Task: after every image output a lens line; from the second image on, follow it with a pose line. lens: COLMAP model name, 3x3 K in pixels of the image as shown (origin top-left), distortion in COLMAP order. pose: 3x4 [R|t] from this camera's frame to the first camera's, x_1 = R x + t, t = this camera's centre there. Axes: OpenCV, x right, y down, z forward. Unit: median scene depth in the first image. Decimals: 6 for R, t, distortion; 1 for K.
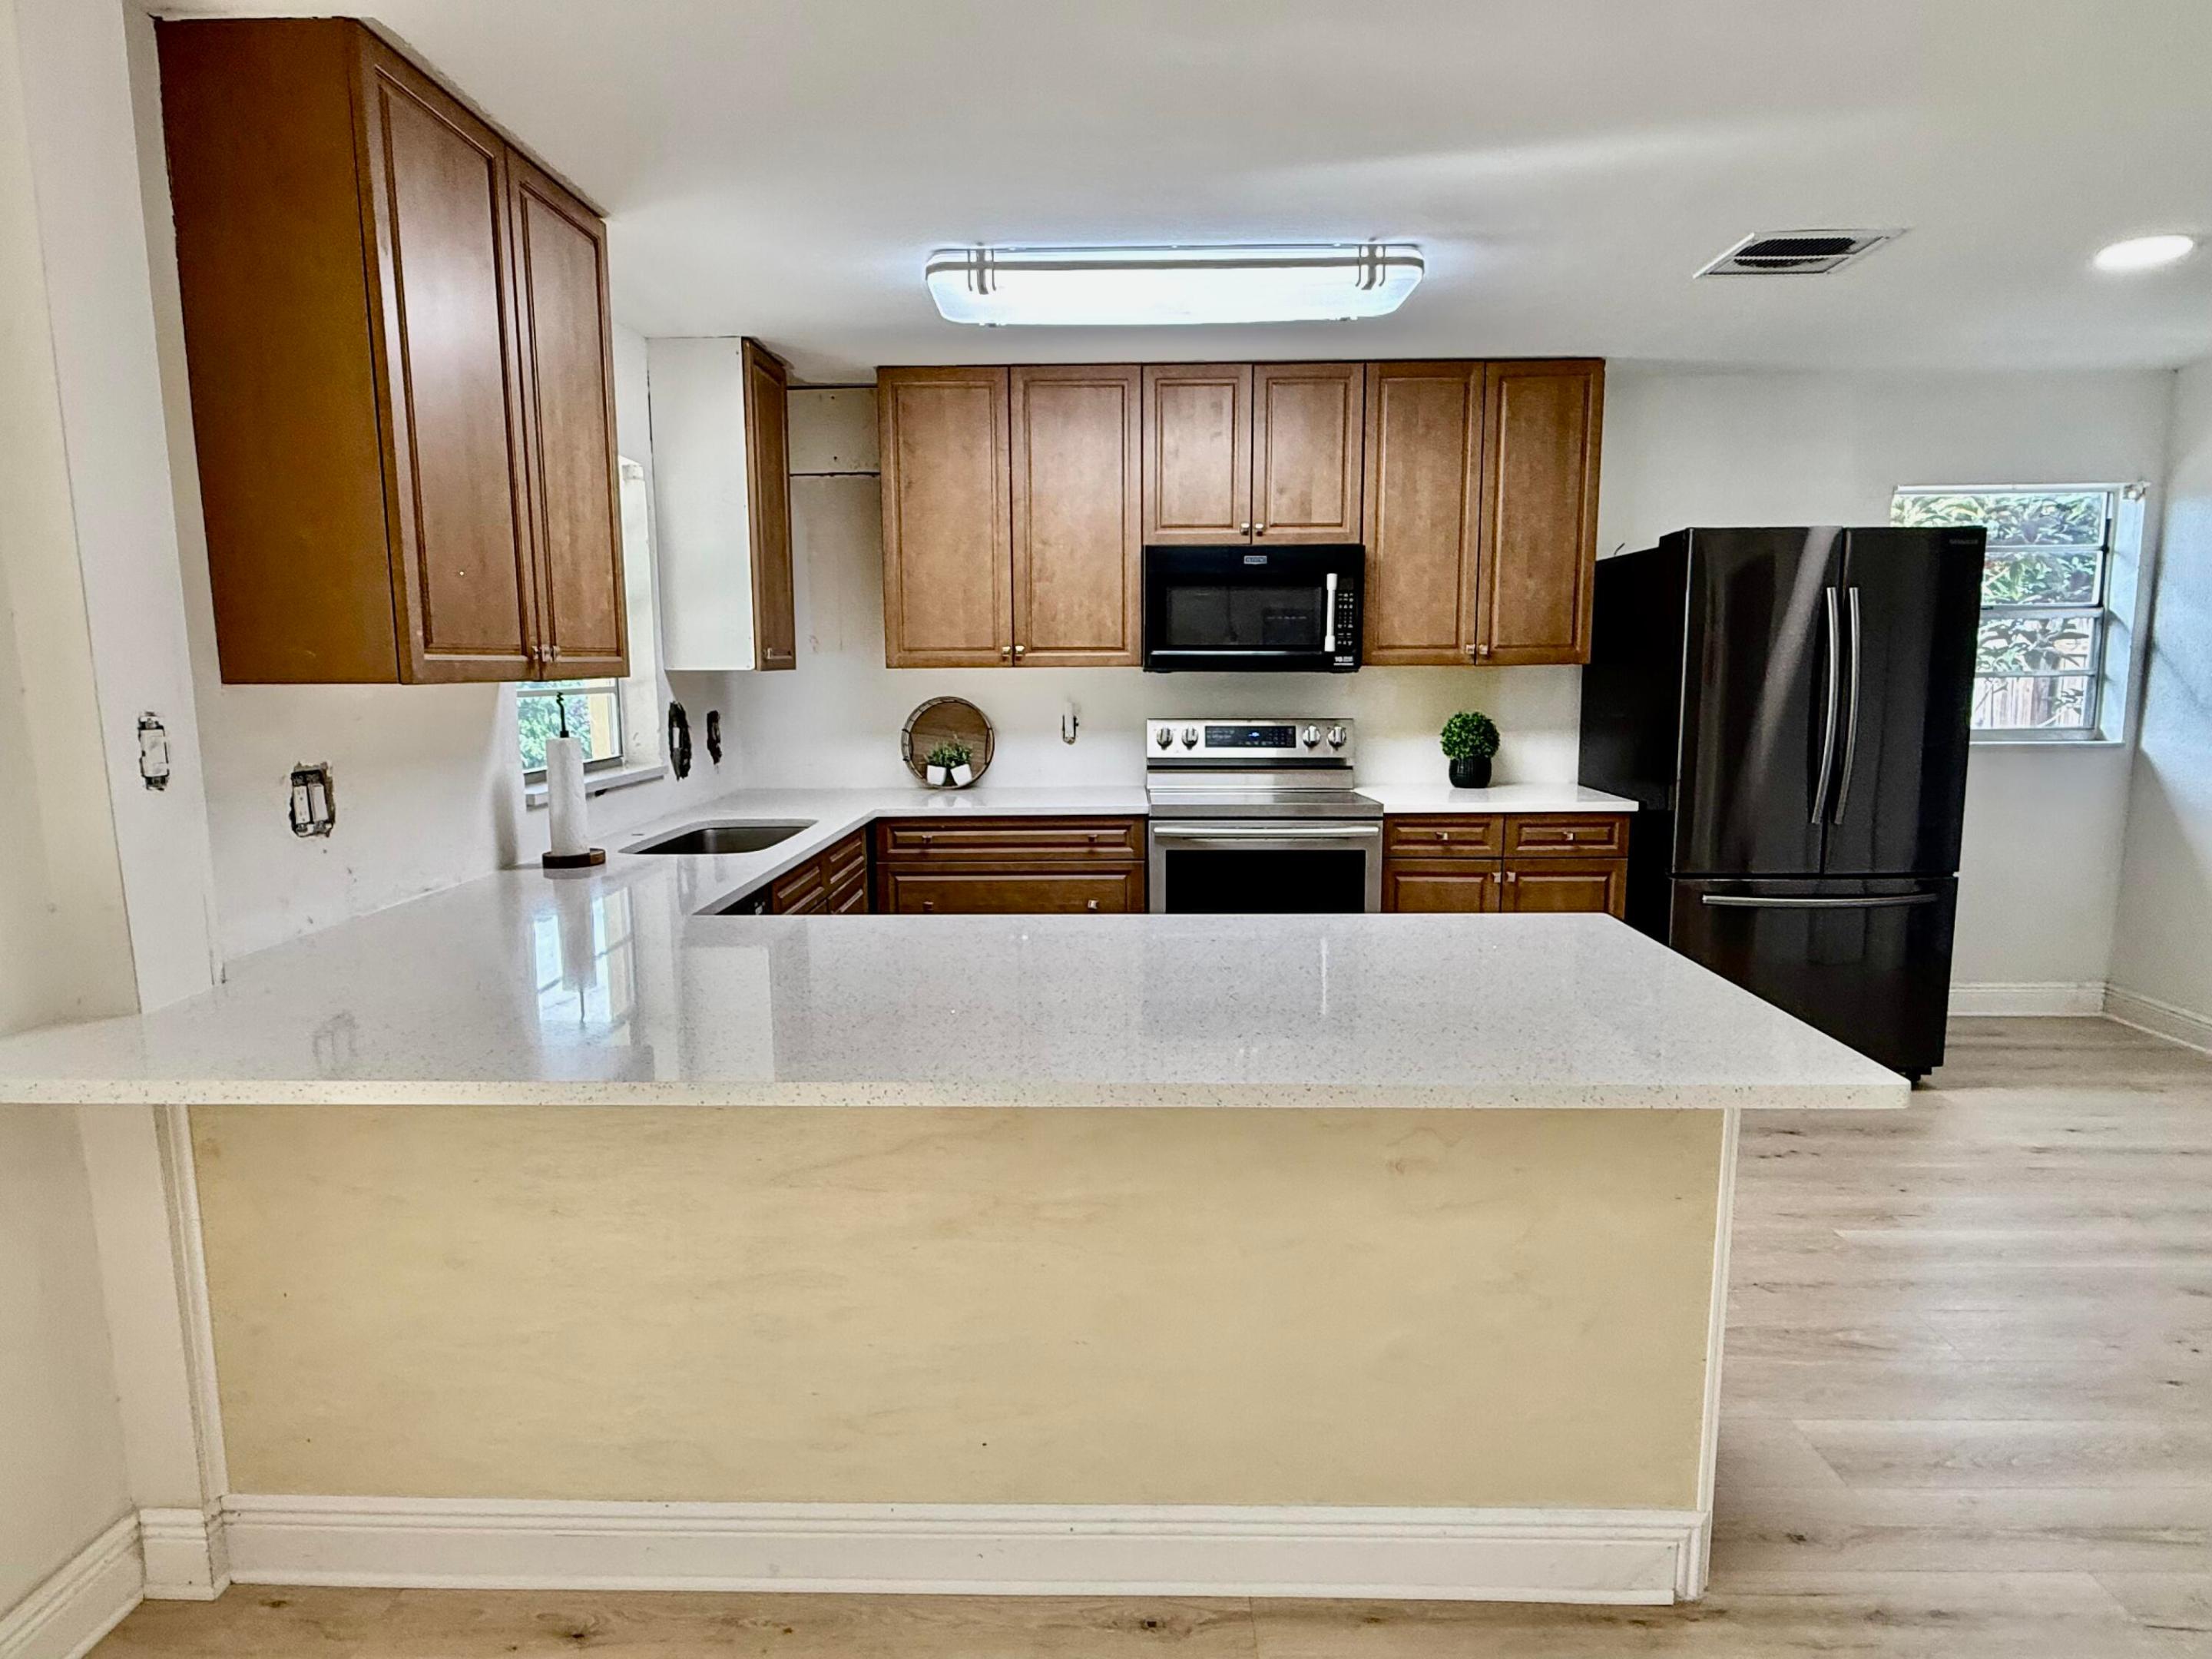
lens RADIAL K [[1237.1, 0, 1100.9], [0, 1237.1, 838.7], [0, 0, 1]] dist [-0.003017, 0.000508]
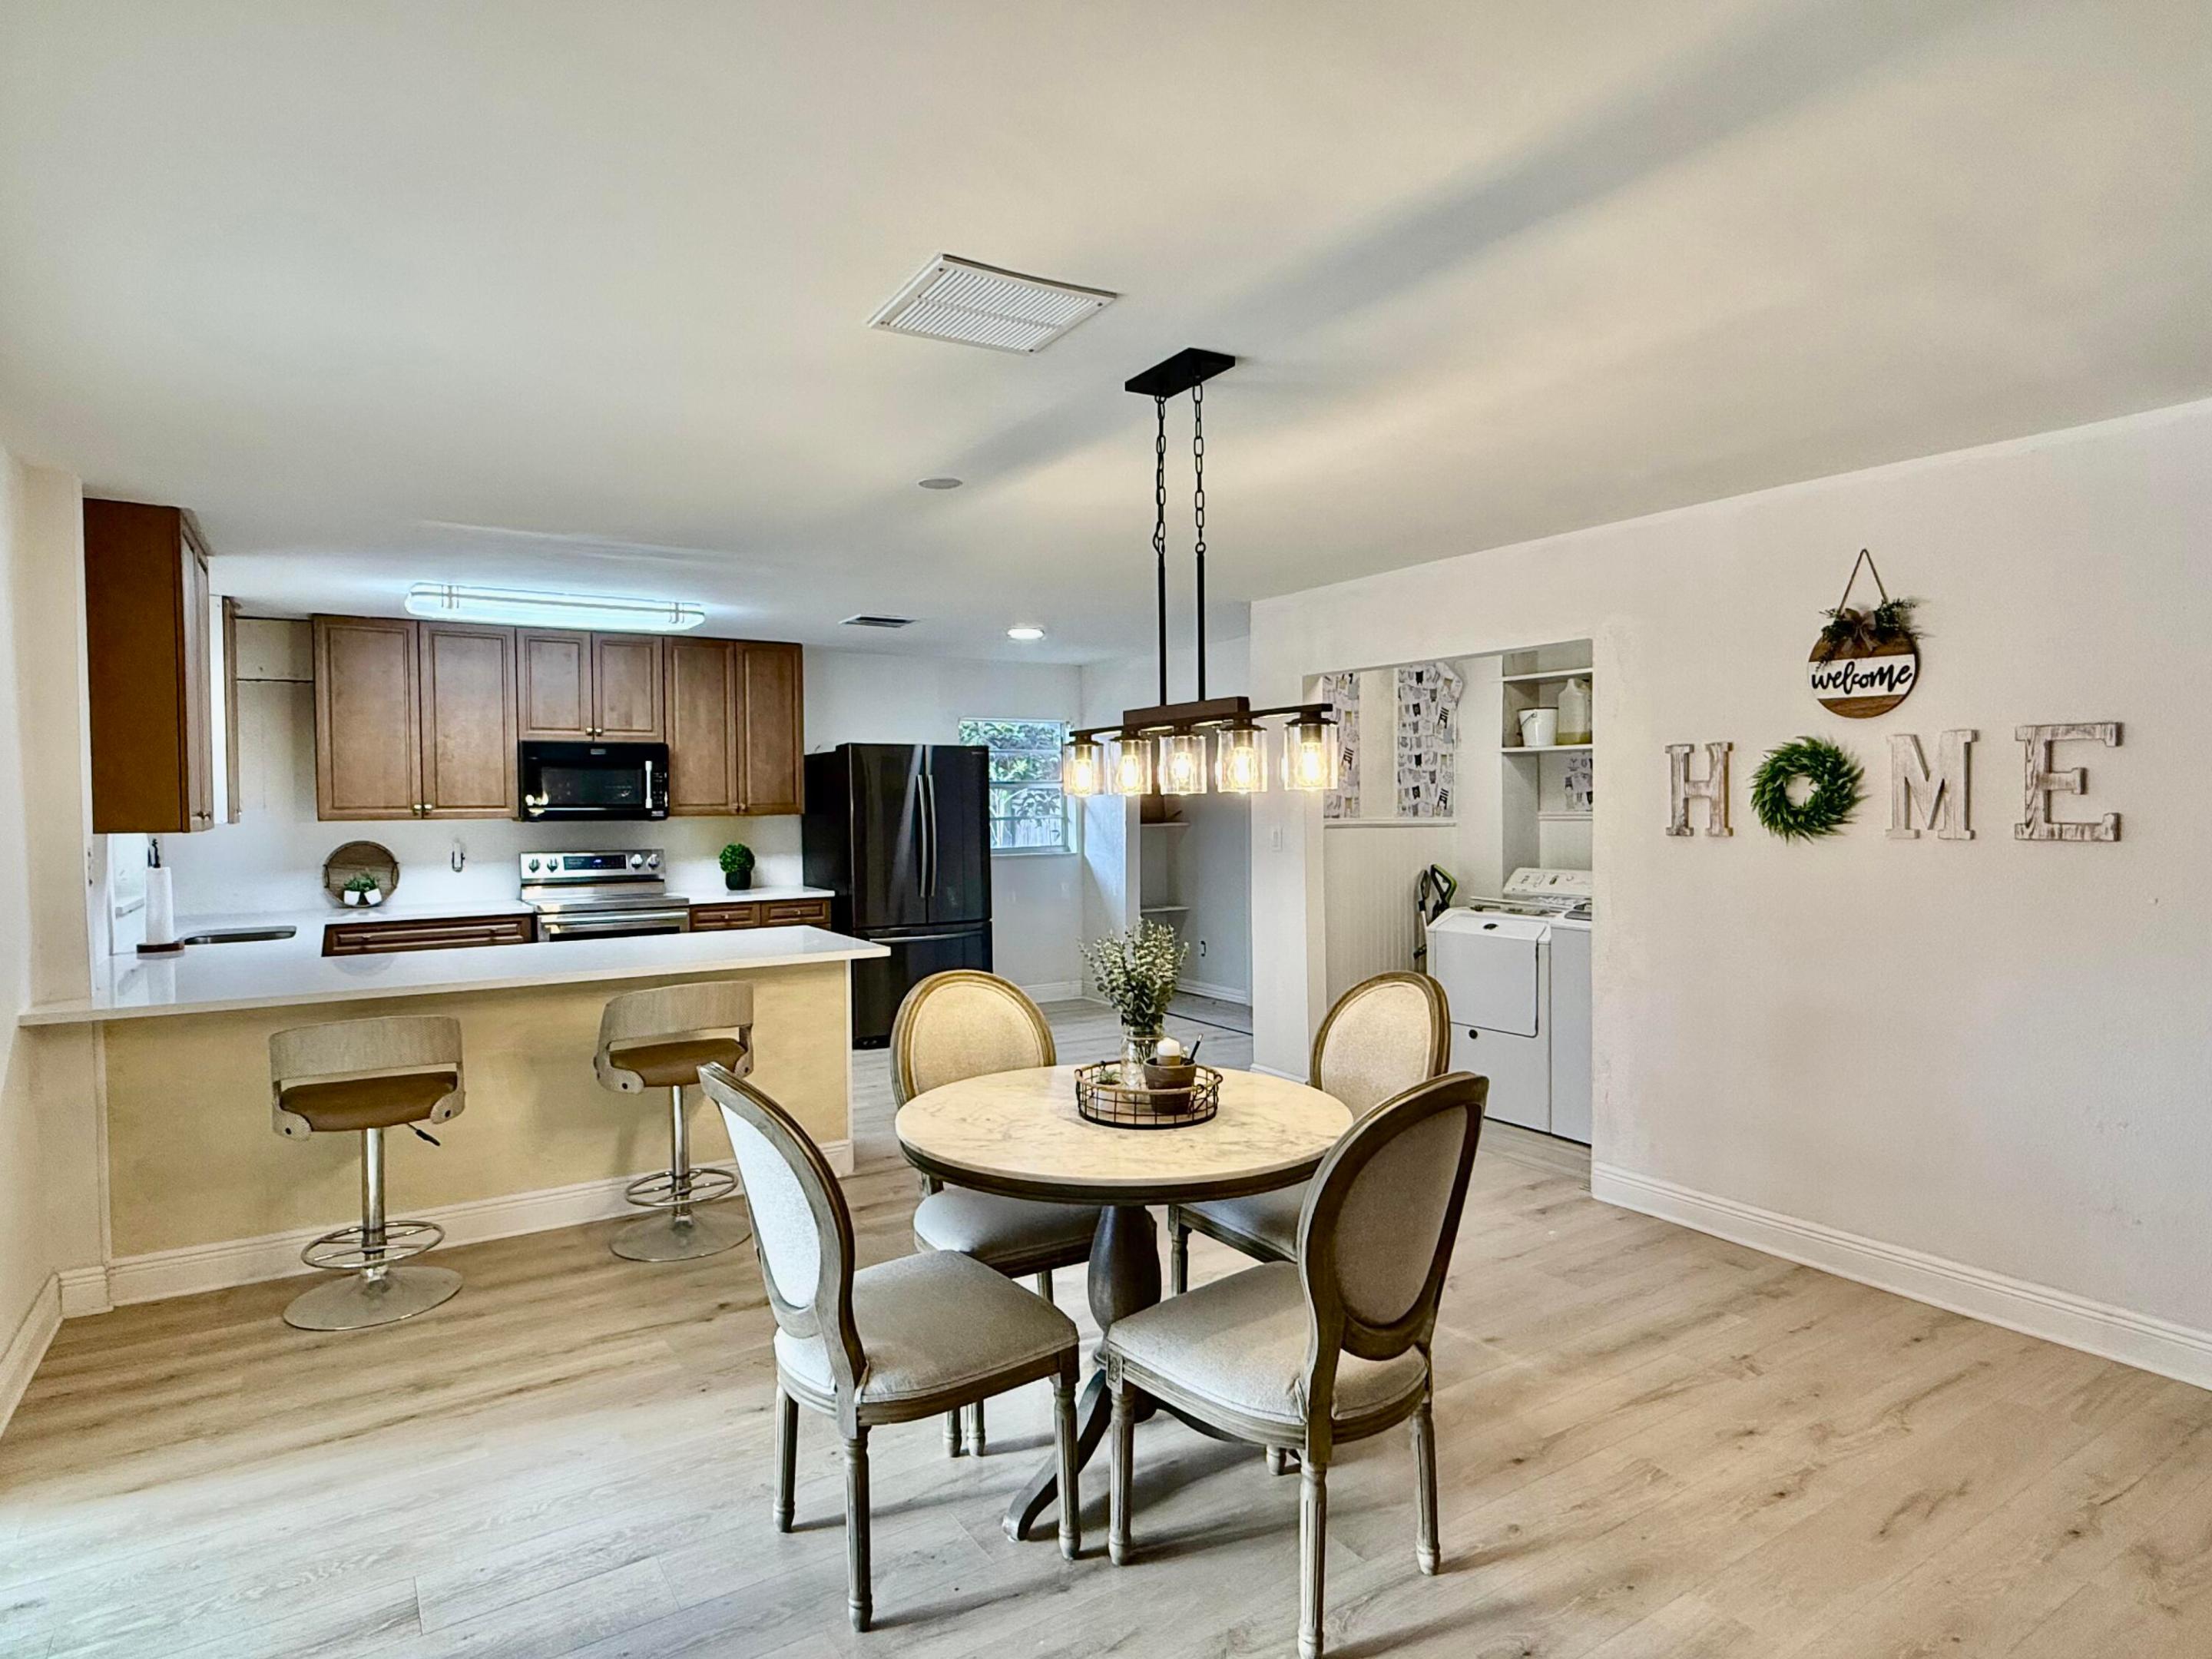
lens RADIAL K [[1237.1, 0, 1101.0], [0, 1237.1, 833.7], [0, 0, 1]] dist [-0.003017, 0.000508]
pose [[0.835629, -0.016140, 0.549057, -0.211137], [0.081313, 0.992190, -0.094586, 0.084252], [-0.543242, 0.123684, 0.830416, -0.668218]]
